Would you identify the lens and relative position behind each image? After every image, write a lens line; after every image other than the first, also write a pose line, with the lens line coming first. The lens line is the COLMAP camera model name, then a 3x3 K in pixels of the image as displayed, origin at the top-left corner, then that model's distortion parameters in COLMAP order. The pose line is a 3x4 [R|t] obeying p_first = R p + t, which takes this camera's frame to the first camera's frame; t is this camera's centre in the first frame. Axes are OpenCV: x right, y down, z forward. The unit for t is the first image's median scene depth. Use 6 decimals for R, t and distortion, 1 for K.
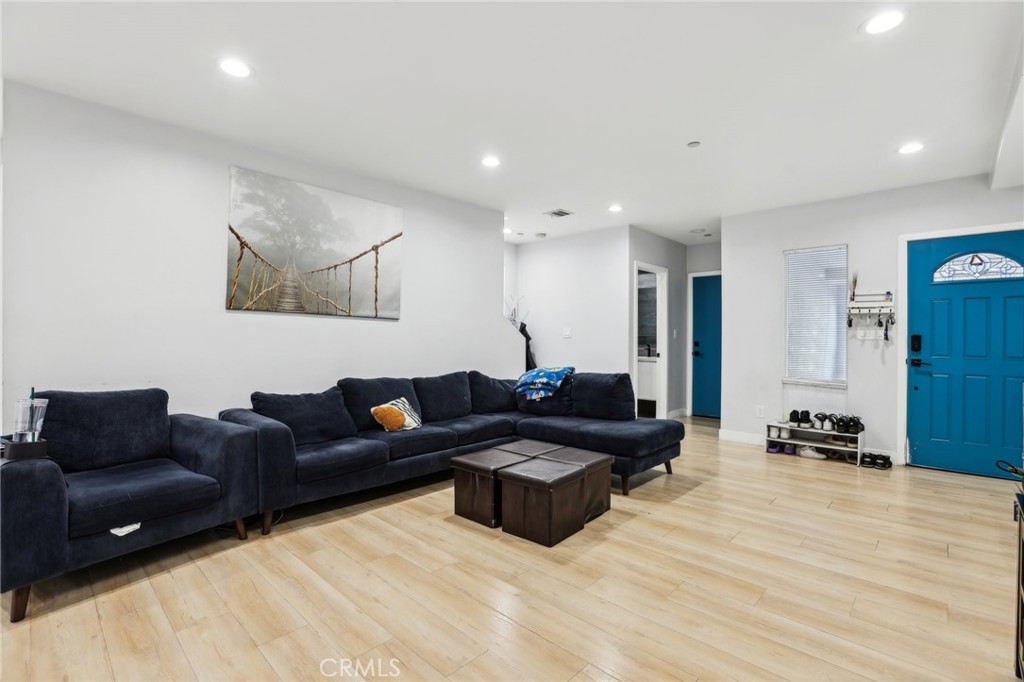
lens RADIAL K [[457.4, 0, 512.0], [0, 457.4, 341.0], [0, 0, 1]] dist [-0.004256, -0.000492]
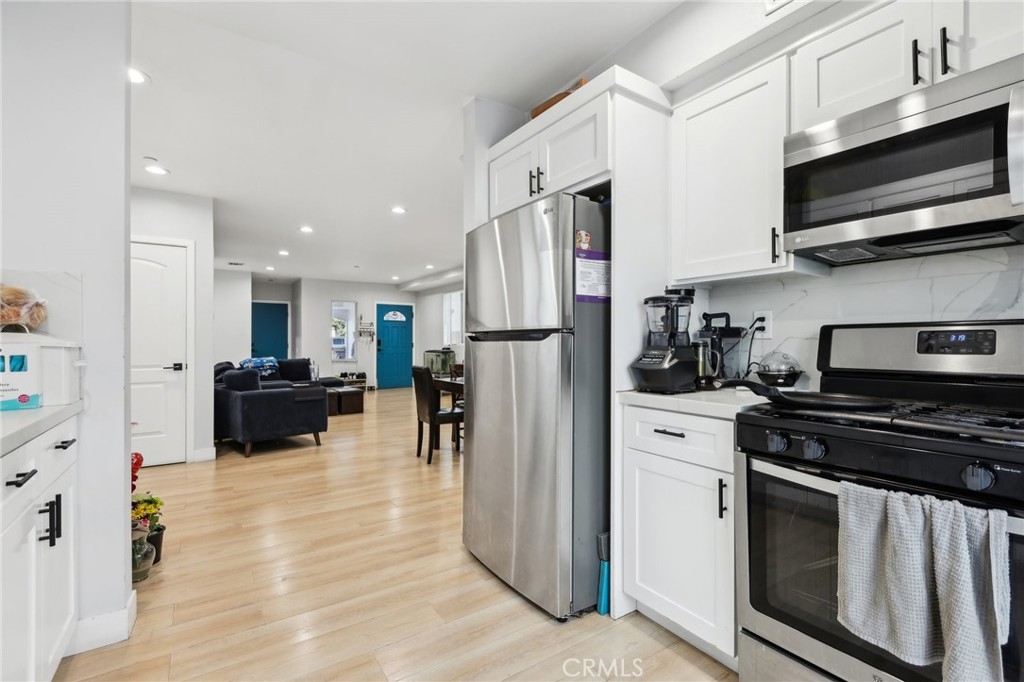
lens RADIAL K [[457.4, 0, 512.0], [0, 457.4, 341.0], [0, 0, 1]] dist [-0.004256, -0.000492]
pose [[0.227215, -0.001472, 0.973843, -1.491566], [0.001263, 0.999998, 0.001217, -0.006673], [-0.973844, 0.000953, 0.227217, -0.350673]]
